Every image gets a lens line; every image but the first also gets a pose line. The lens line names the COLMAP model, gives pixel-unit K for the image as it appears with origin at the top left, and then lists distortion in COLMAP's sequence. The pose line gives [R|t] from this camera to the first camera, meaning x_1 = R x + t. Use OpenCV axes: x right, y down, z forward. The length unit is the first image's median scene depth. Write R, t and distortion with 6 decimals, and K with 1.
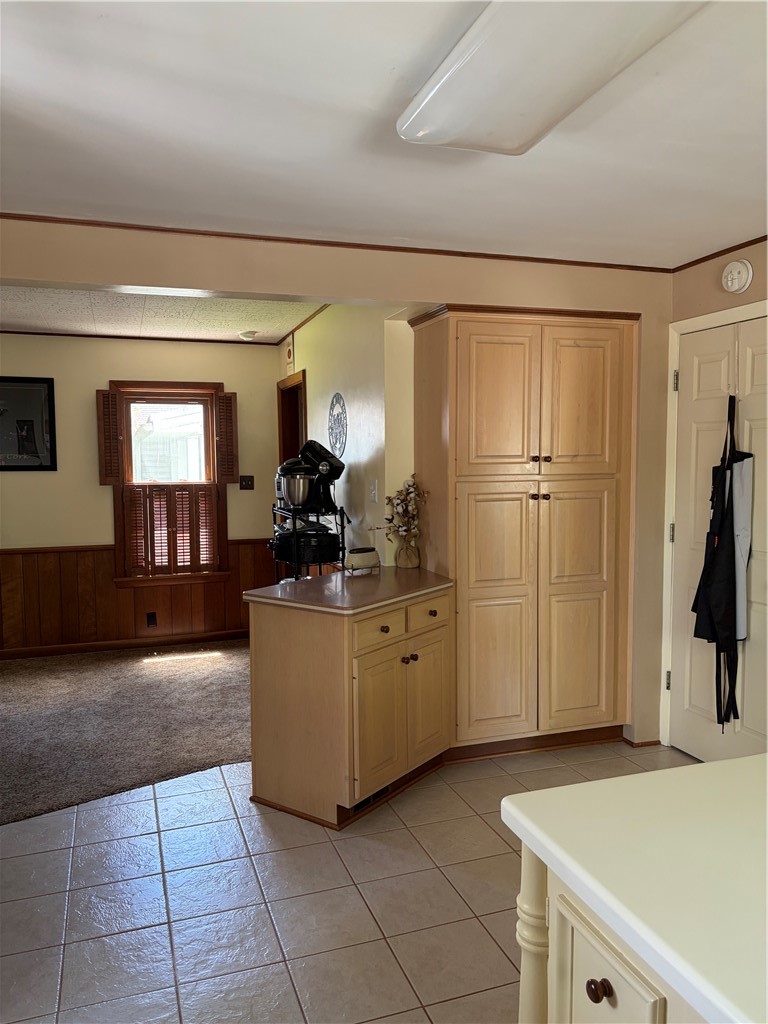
lens RADIAL K [[772.6, 0, 384.0], [0, 772.6, 512.0], [0, 0, 1]] dist [0.054814, -0.004065]
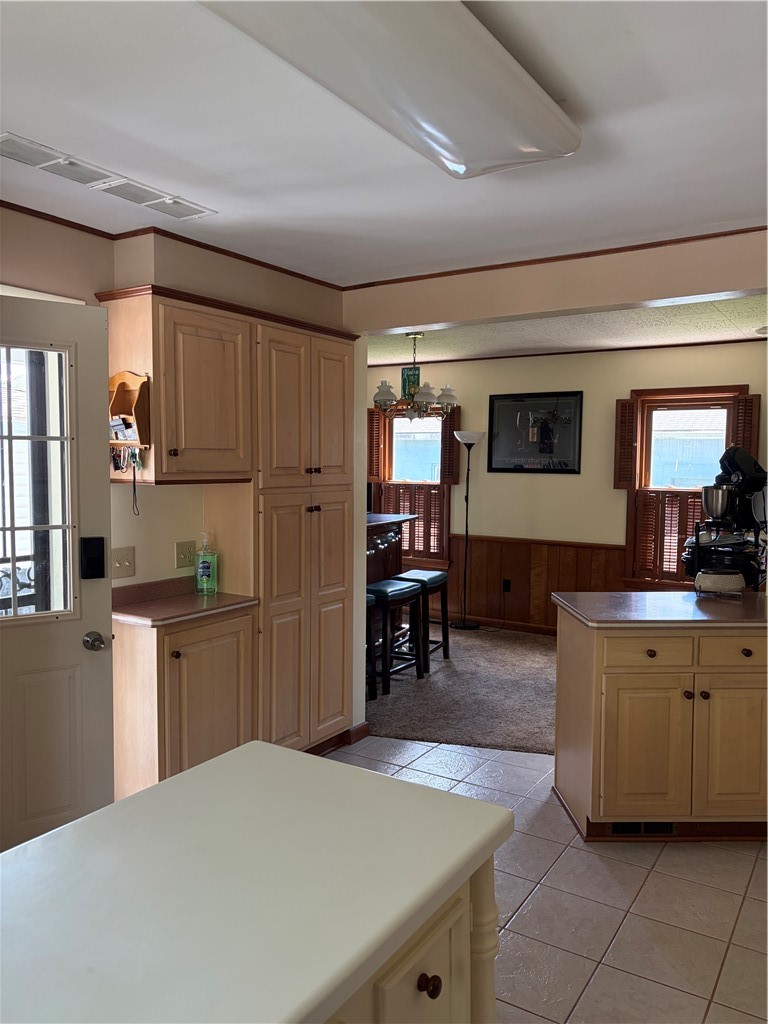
lens RADIAL K [[782.1, 0, 384.0], [0, 782.1, 512.0], [0, 0, 1]] dist [0.008164, 0.001698]
pose [[0.620022, 0.069491, -0.781501, 0.284720], [-0.073408, 0.996839, 0.030399, -0.011964], [0.781143, 0.038520, 0.623163, 0.086083]]
